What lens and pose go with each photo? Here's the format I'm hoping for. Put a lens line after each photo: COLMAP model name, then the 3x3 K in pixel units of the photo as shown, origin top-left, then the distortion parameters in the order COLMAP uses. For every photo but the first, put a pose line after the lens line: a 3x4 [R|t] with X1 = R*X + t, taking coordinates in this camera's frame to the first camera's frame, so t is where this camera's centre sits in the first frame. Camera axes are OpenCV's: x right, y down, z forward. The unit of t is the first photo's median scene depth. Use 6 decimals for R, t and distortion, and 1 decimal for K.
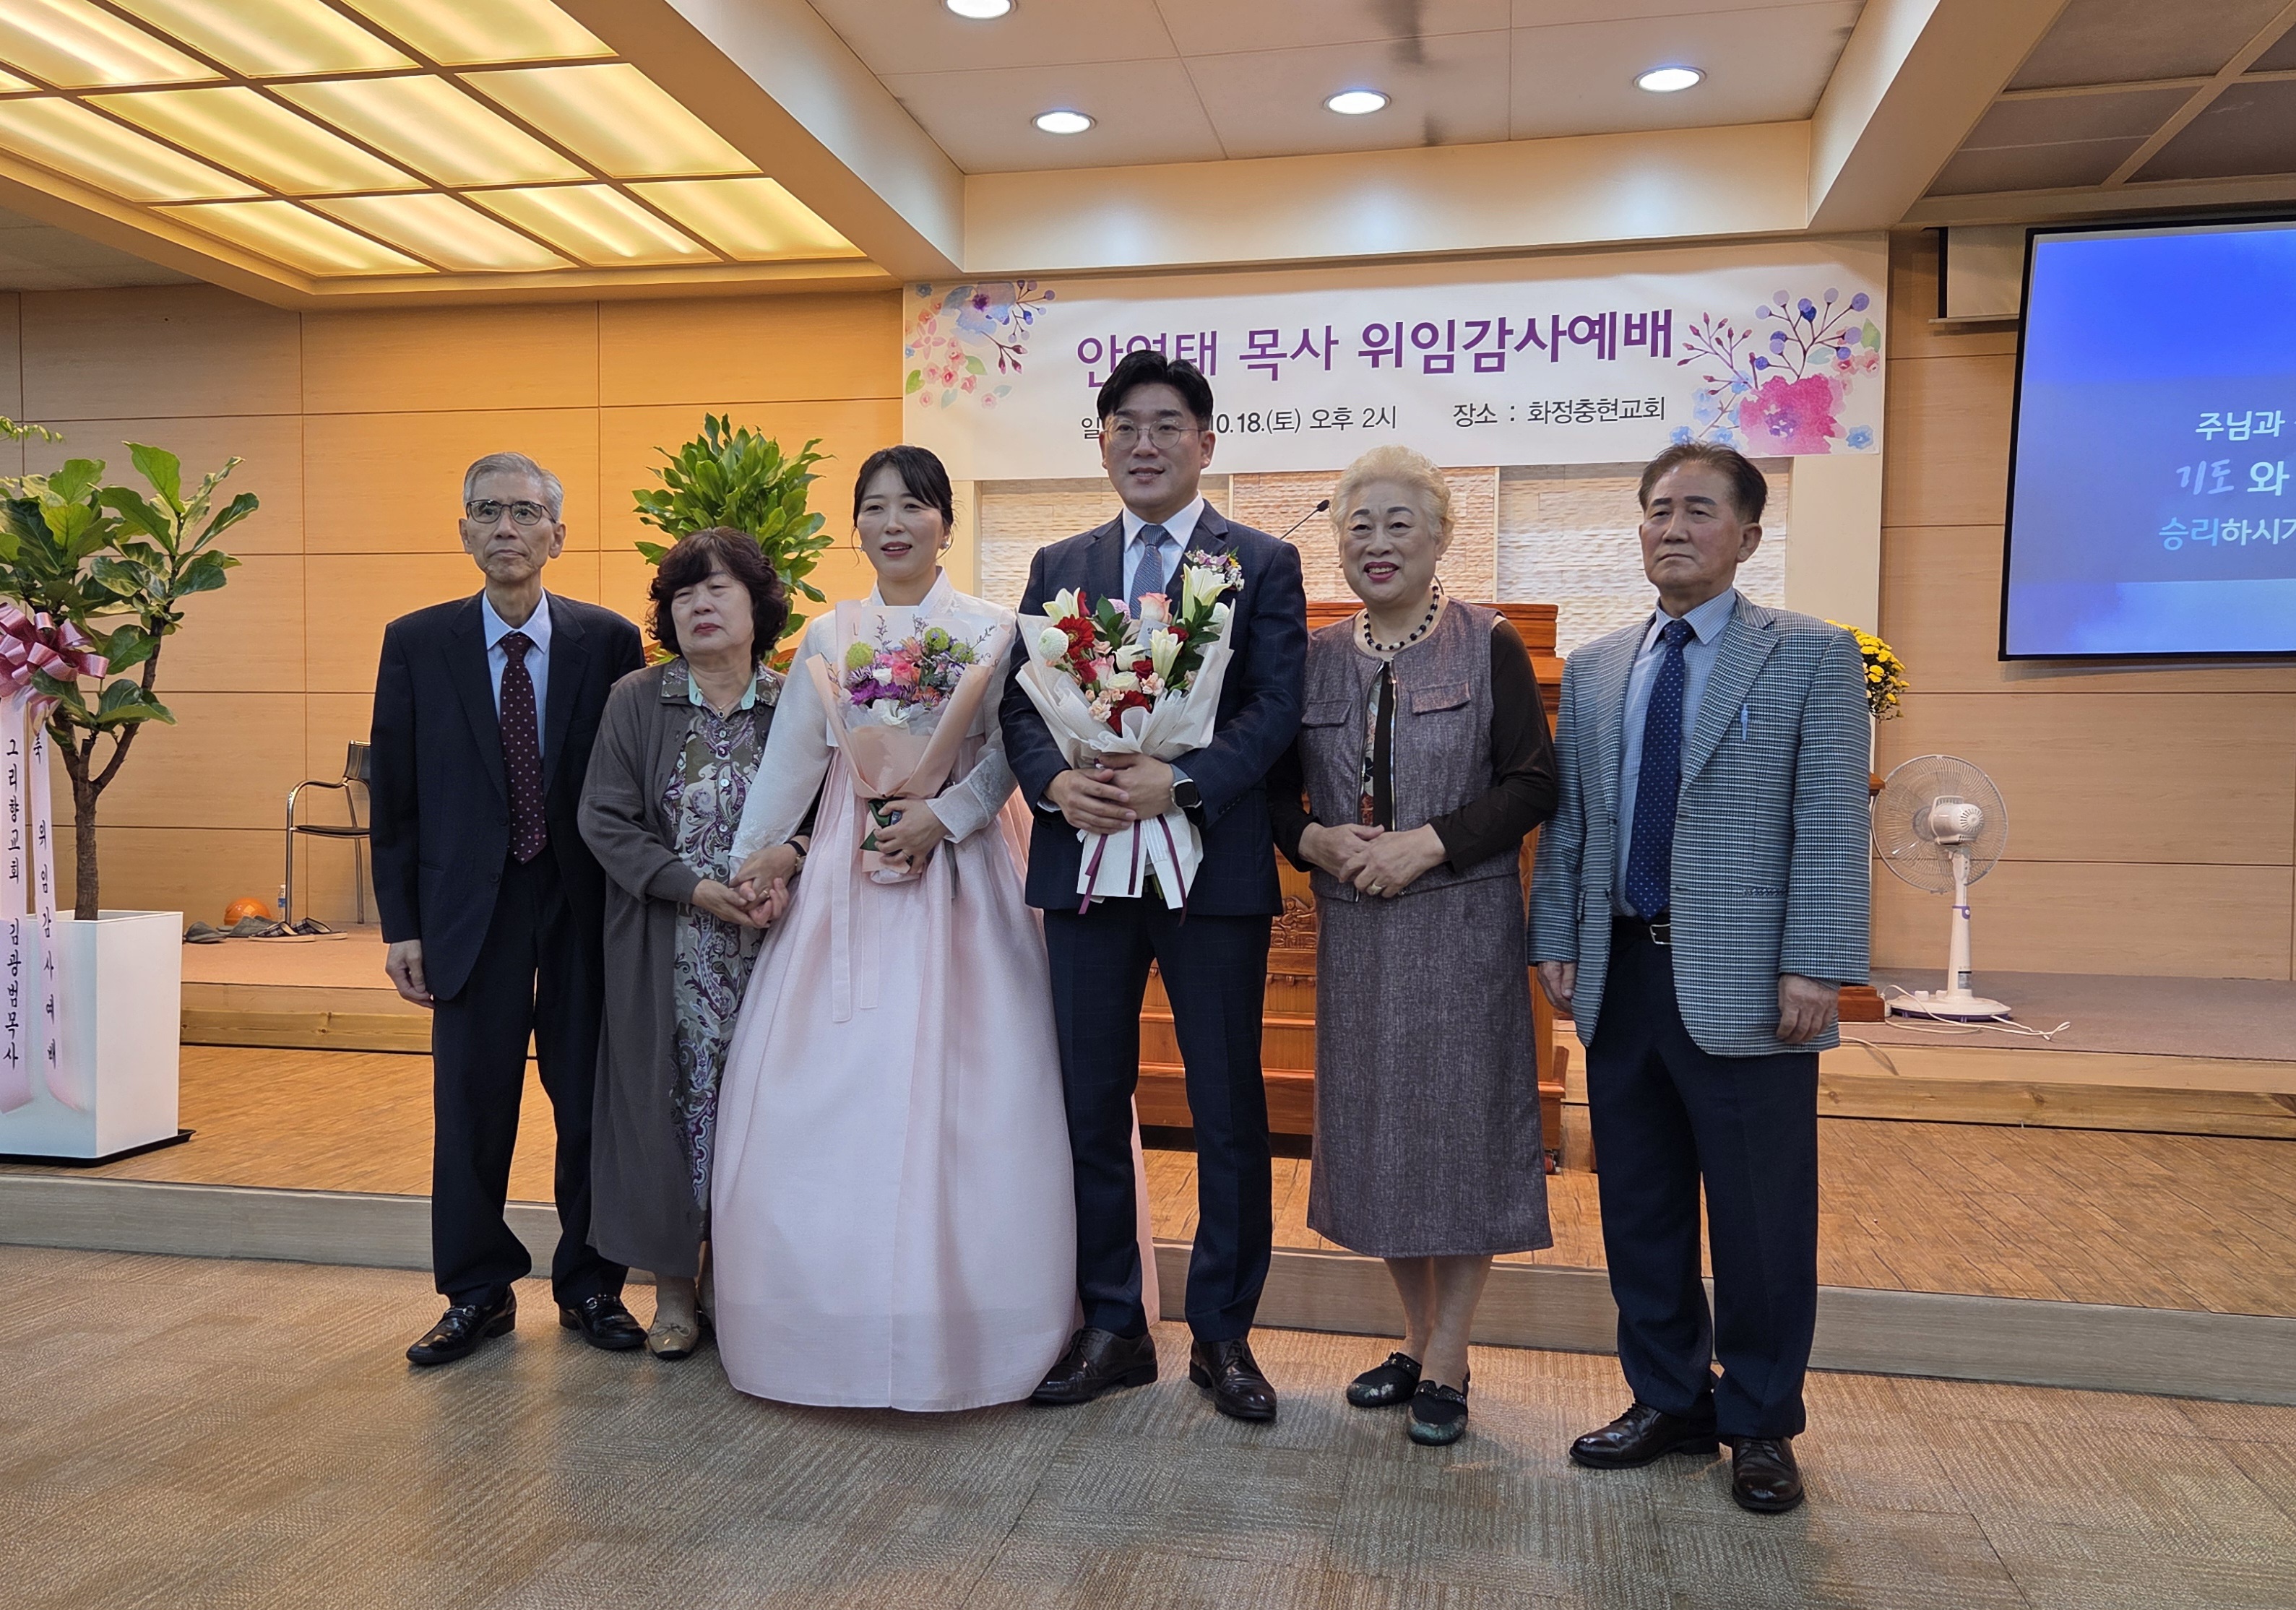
lens RADIAL K [[1924.5, 0, 1056.5], [0, 1924.5, 821.5], [0, 0, 1]] dist [0.066685, -0.044984]
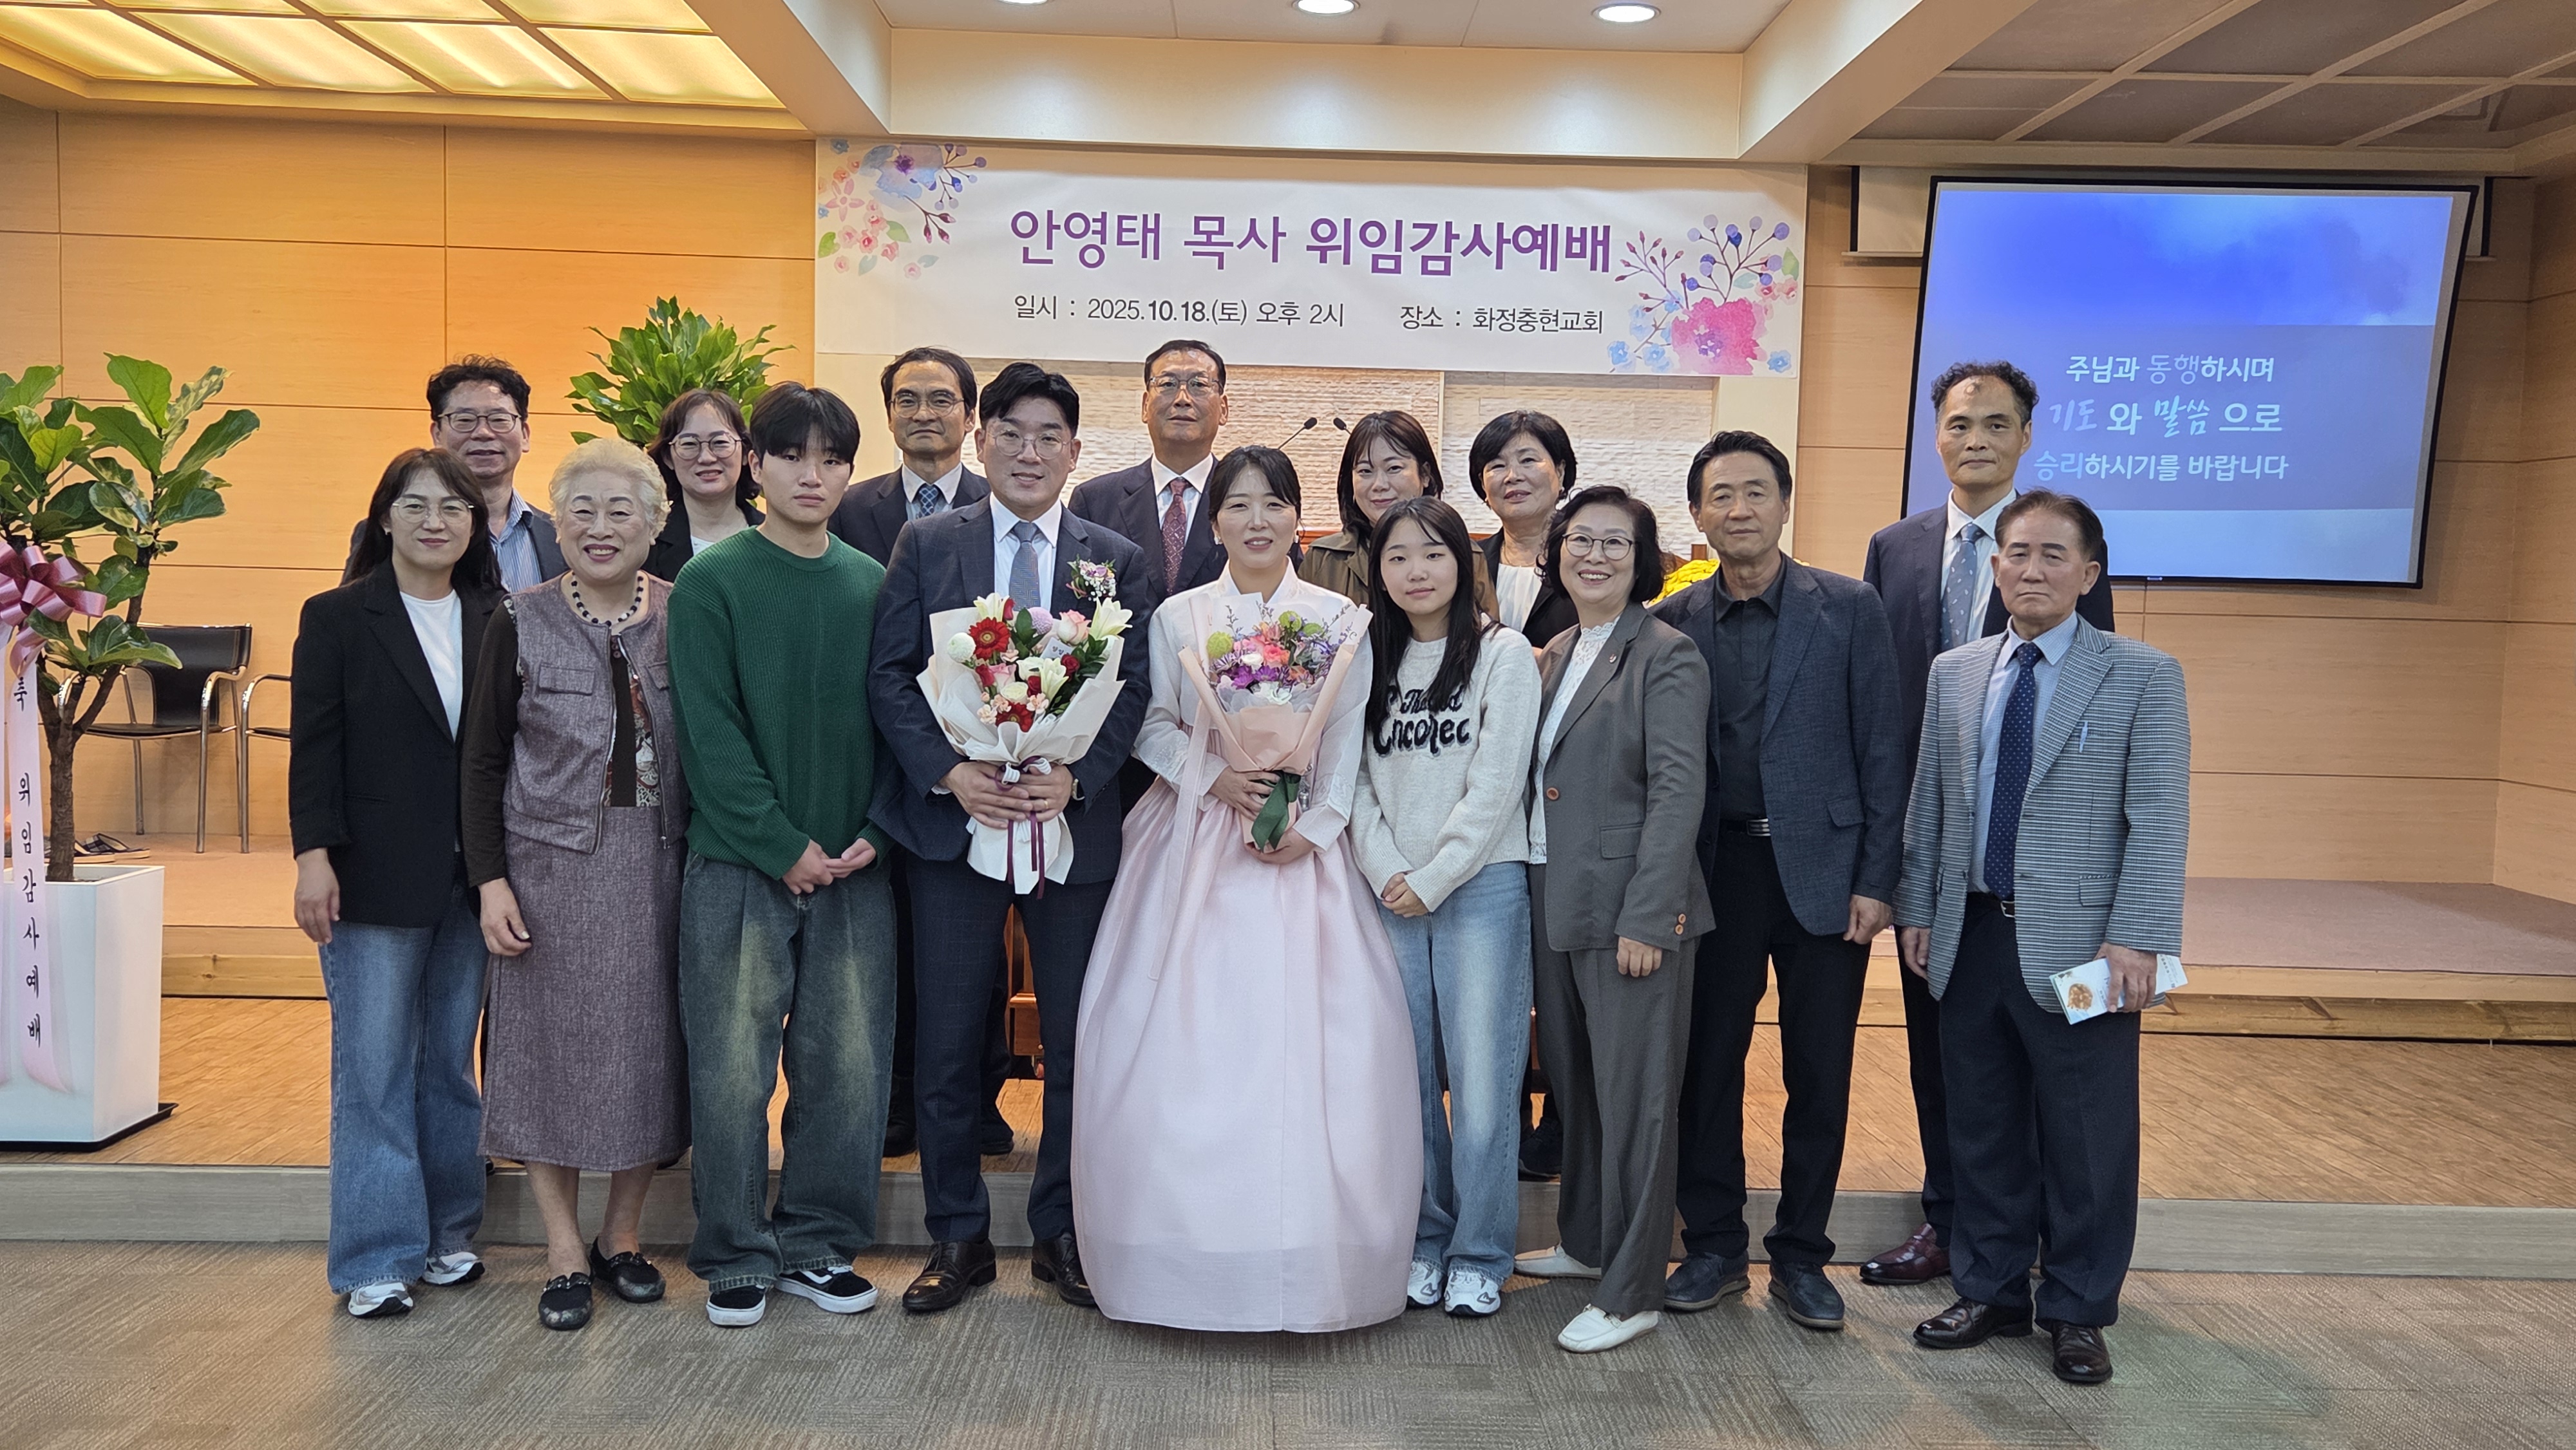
lens RADIAL K [[2220.7, 0, 1278.3], [0, 2220.7, 709.3], [0, 0, 1]] dist [0.061548, -0.009433]
pose [[0.971114, 0.001910, 0.238610, -0.130664], [-0.008362, 0.999626, 0.026032, -0.039567], [-0.238471, -0.027275, 0.970766, -0.098420]]
